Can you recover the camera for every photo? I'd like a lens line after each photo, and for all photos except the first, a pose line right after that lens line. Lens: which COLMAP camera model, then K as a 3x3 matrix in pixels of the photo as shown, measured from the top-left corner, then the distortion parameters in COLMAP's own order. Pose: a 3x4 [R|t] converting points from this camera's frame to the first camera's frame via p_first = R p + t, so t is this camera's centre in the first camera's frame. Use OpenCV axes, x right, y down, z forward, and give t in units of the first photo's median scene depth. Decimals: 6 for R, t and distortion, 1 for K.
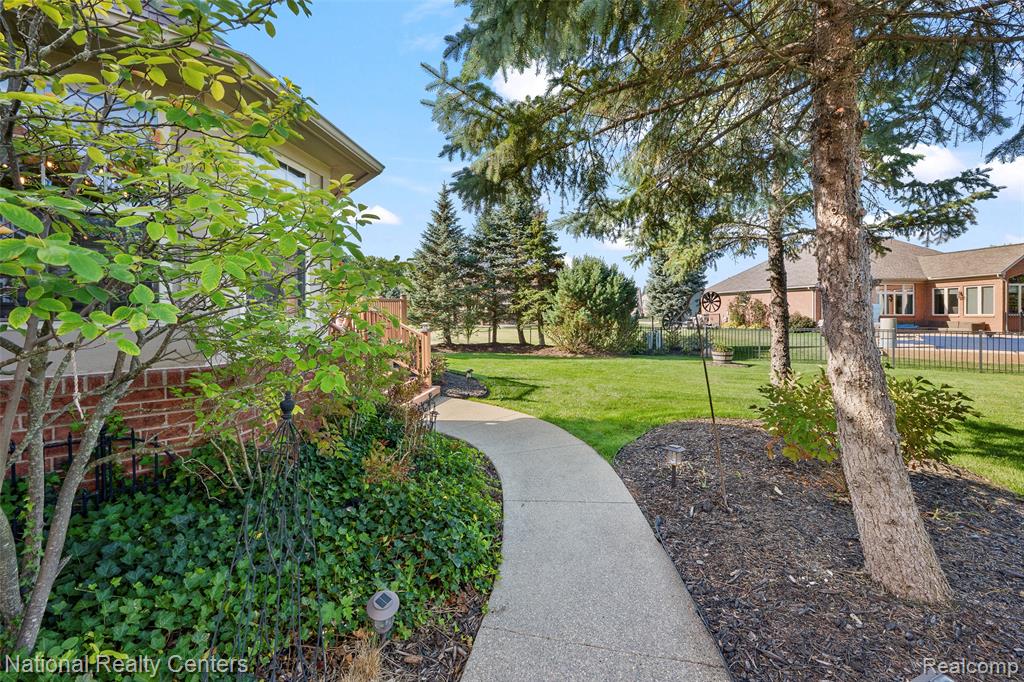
lens RADIAL K [[412.9, 0, 513.5], [0, 412.9, 345.1], [0, 0, 1]] dist [-0.001692, -0.000323]
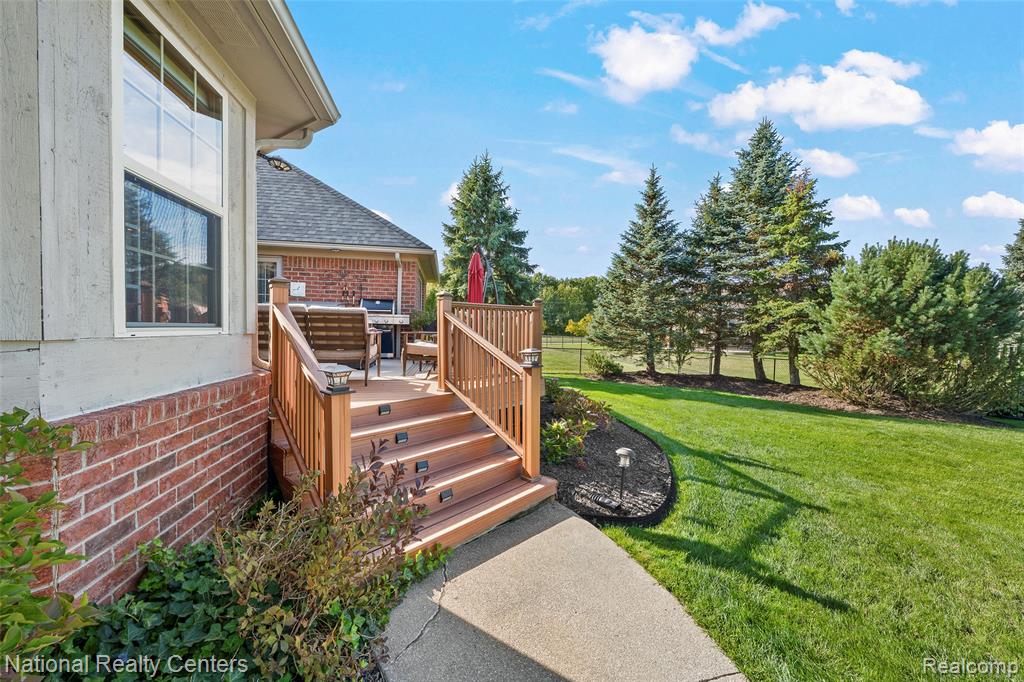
lens RADIAL K [[412.9, 0, 513.5], [0, 412.9, 345.1], [0, 0, 1]] dist [-0.001692, -0.000323]
pose [[0.866660, 0.039148, -0.497362, 0.004972], [-0.062589, 0.997572, -0.030542, -0.016005], [0.494958, 0.057599, 0.867005, 0.209447]]
